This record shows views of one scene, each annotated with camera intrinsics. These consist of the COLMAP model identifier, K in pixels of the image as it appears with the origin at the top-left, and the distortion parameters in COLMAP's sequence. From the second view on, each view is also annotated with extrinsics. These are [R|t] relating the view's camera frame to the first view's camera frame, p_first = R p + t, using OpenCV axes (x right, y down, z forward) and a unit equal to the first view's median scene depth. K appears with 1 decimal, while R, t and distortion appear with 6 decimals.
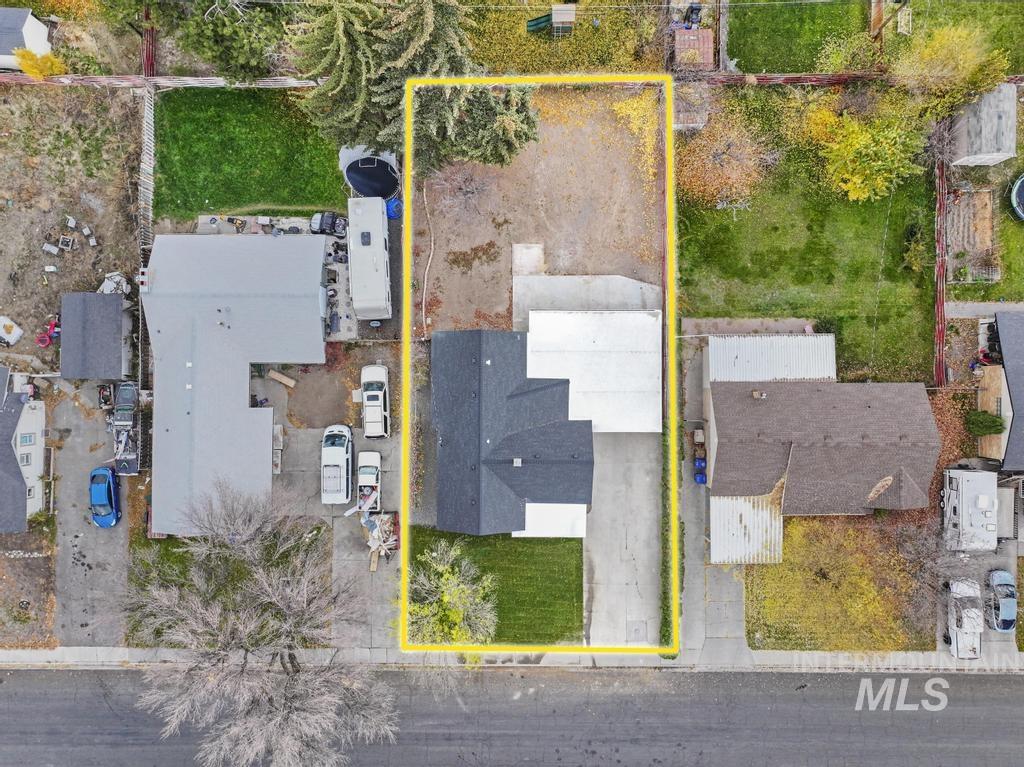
lens RADIAL K [[721.7, 0, 516.2], [0, 721.7, 382.3], [0, 0, 1]] dist [0.003048, 0.000634]
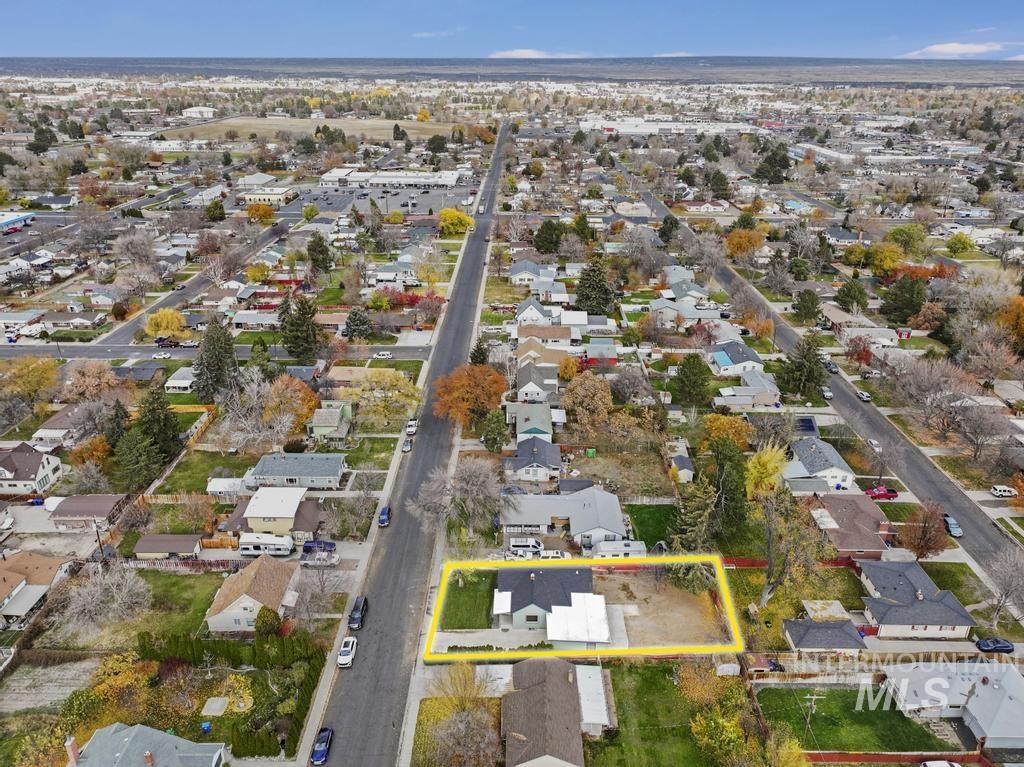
lens RADIAL K [[721.7, 0, 516.2], [0, 721.7, 382.3], [0, 0, 1]] dist [0.003048, 0.000634]
pose [[-0.007311, 0.403125, -0.915116, 1.567890], [-0.999973, -0.003158, 0.006598, 0.130583], [-0.000230, 0.915139, 0.403138, -0.348347]]
